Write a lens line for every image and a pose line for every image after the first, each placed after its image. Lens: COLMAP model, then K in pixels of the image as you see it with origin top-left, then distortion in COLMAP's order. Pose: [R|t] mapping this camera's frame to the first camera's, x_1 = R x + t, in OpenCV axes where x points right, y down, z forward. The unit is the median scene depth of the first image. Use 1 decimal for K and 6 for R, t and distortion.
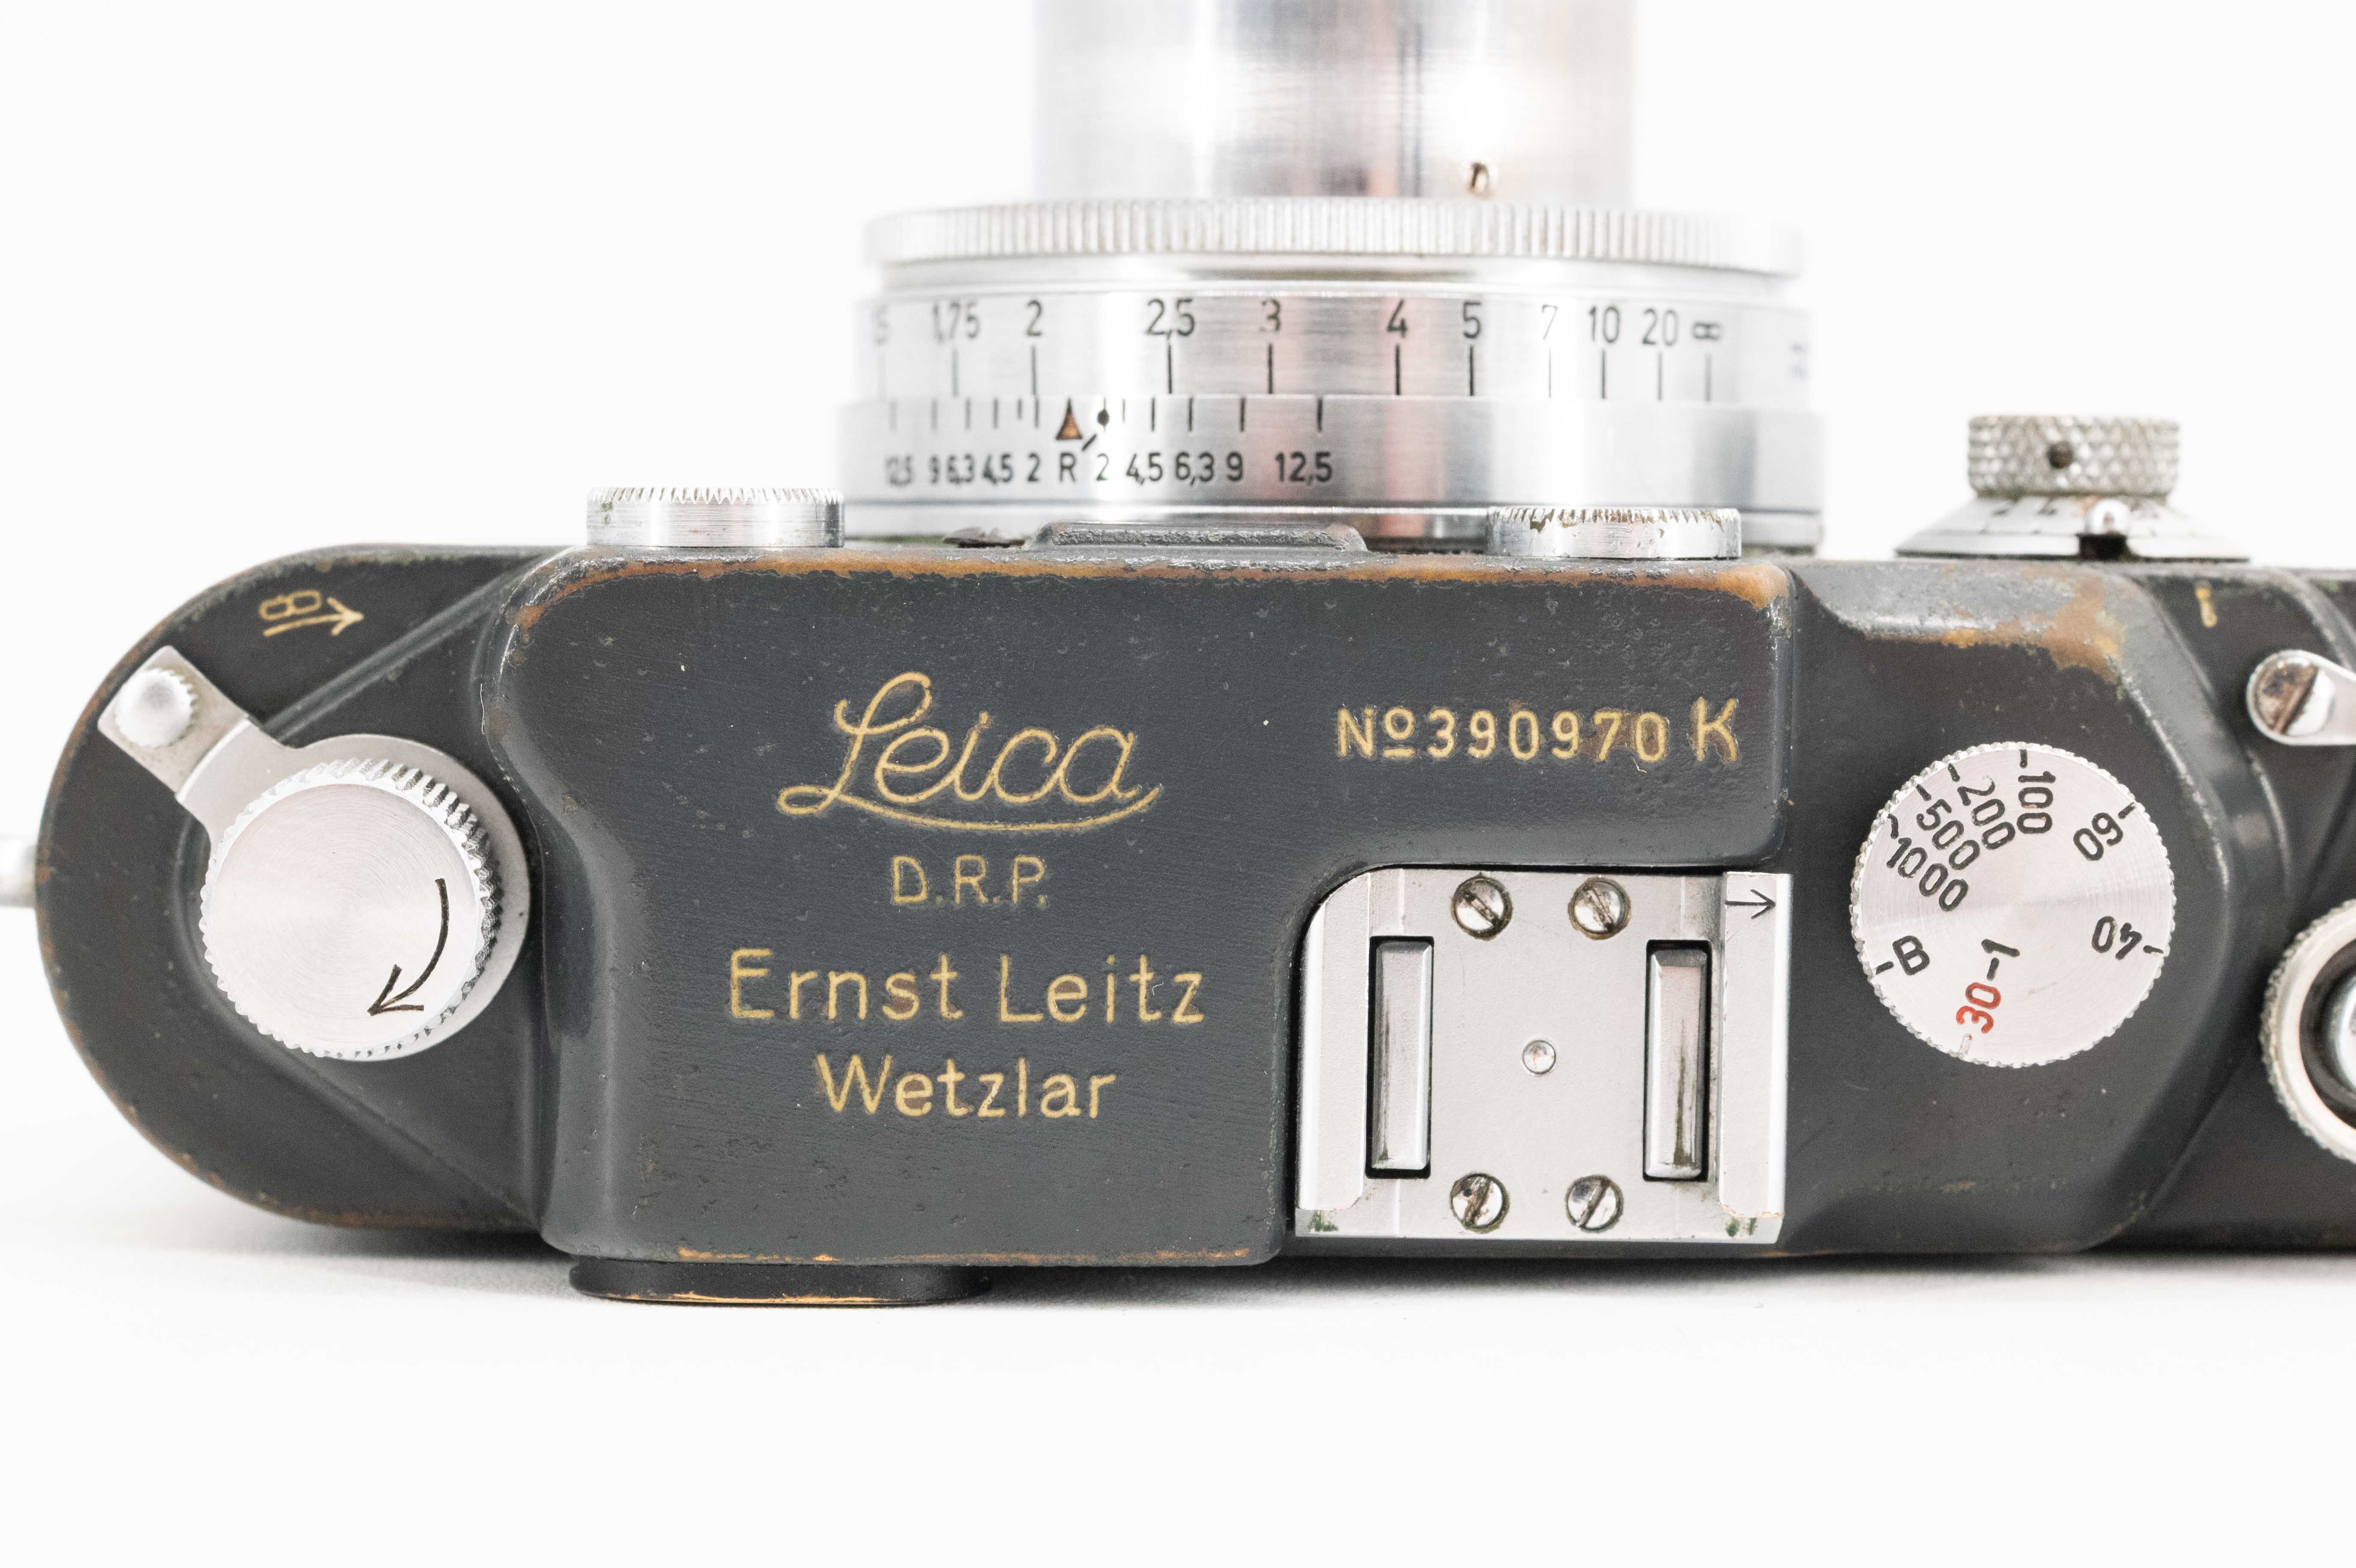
lens RADIAL K [[5843.3, 0, 1210.4], [0, 5843.3, 783.0], [0, 0, 1]] dist [0.004997, -0.070566]
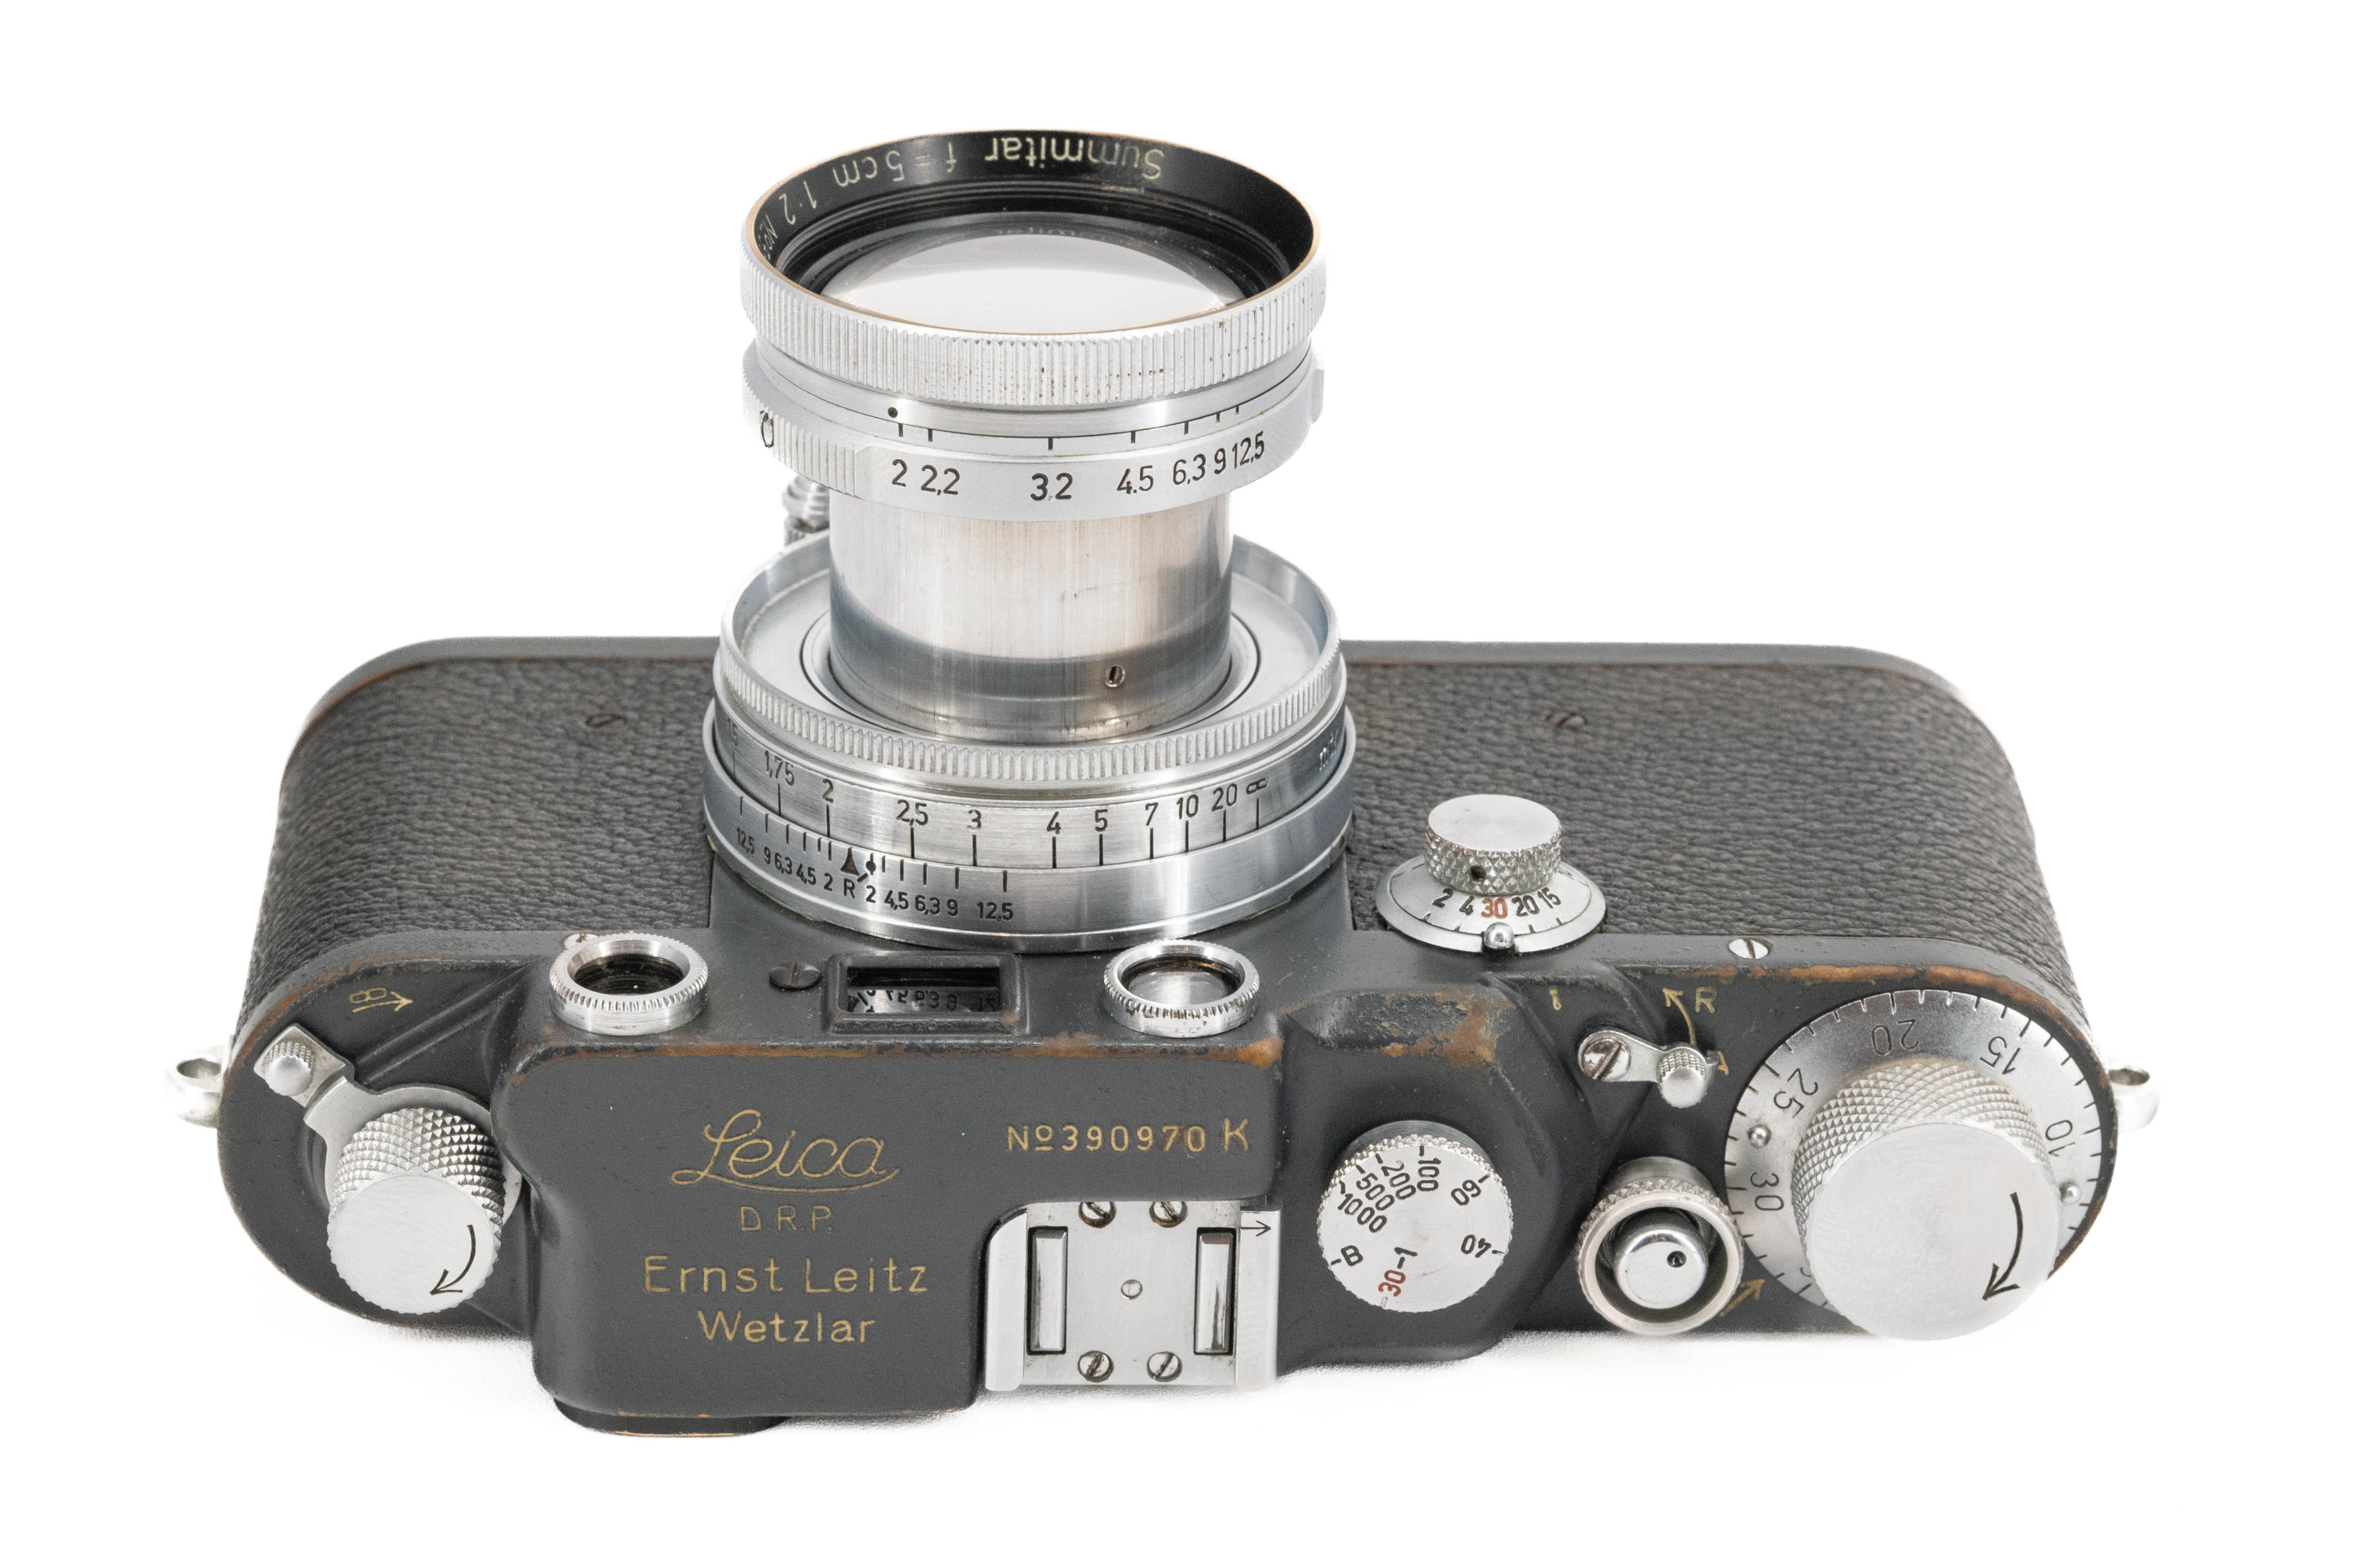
lens RADIAL K [[6642.2, 0, 1178.0], [0, 6642.2, 784.0], [0, 0, 1]] dist [0.002294, -0.756964]
pose [[0.999898, 0.011516, -0.008474, 0.084799], [-0.007298, 0.920755, 0.390073, -0.832909], [0.012294, -0.389971, 0.920745, -0.692581]]
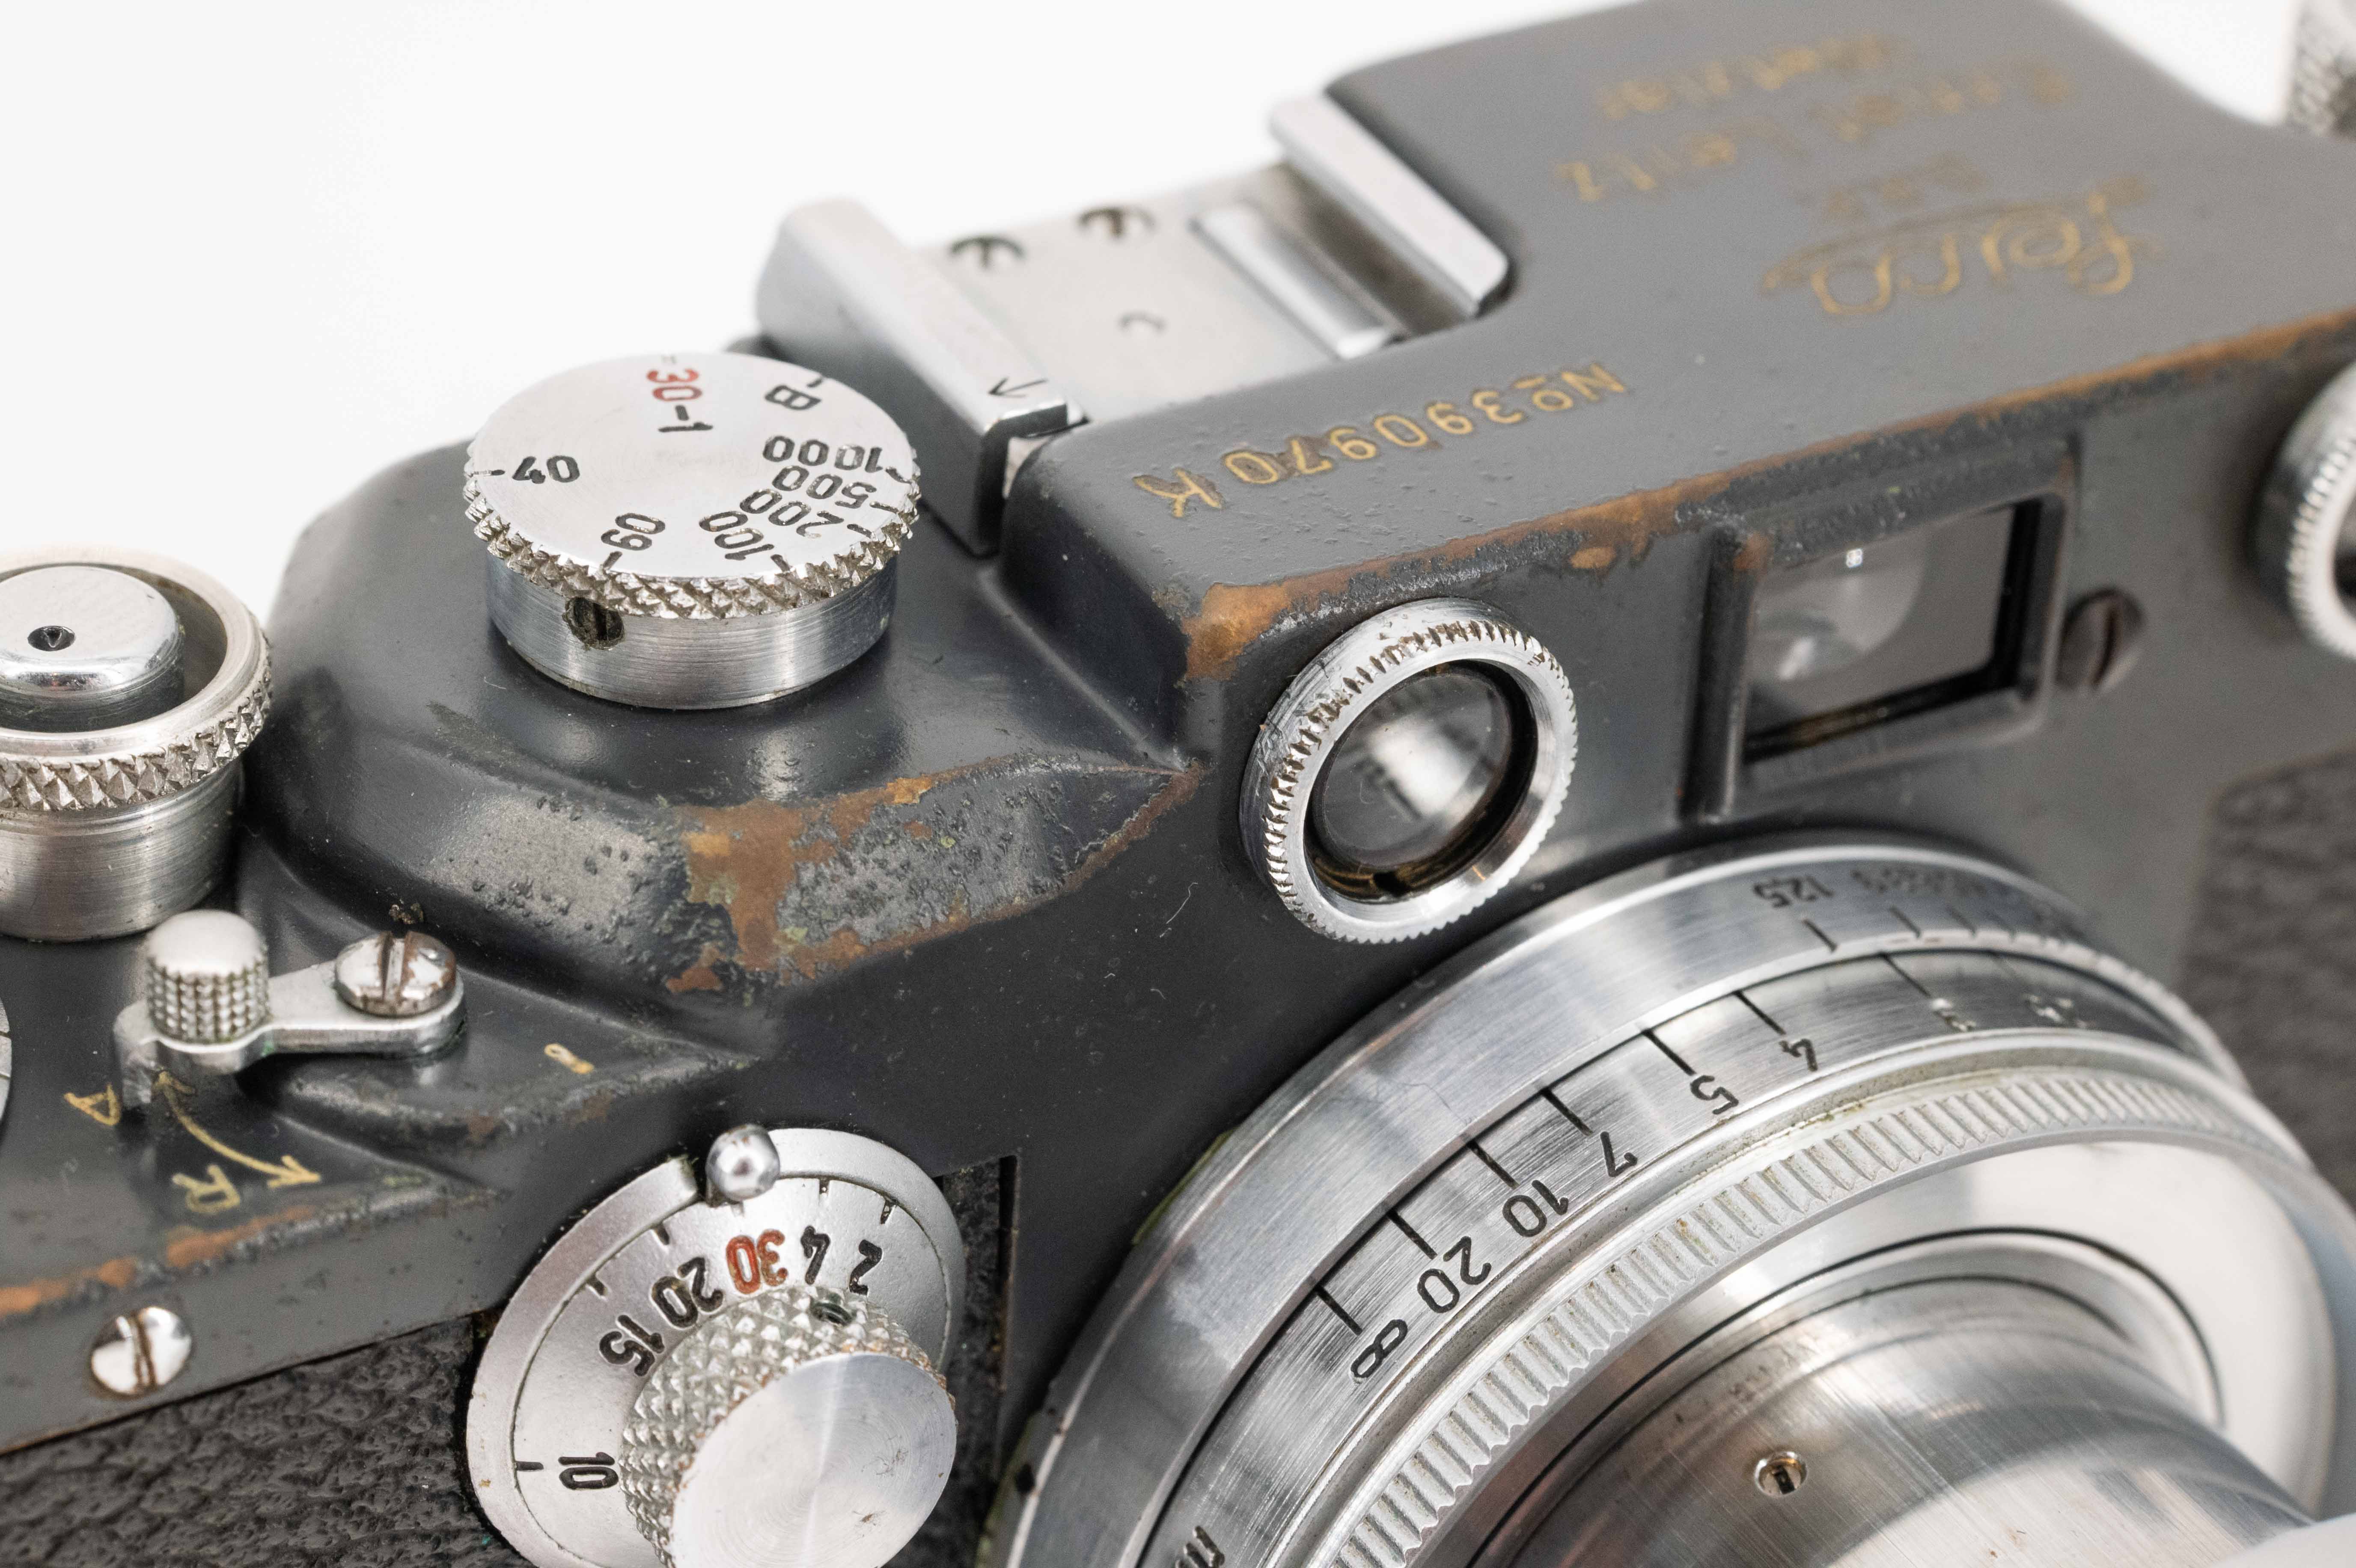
lens RADIAL K [[6642.3, 0, 1178.0], [0, 6642.3, 784.0], [0, 0, 1]] dist [0.002294, -0.756964]
pose [[-0.857283, 0.207049, -0.471377, 0.478643], [-0.503087, -0.531445, 0.681520, -0.584370], [-0.109403, 0.821399, 0.559762, 0.570586]]
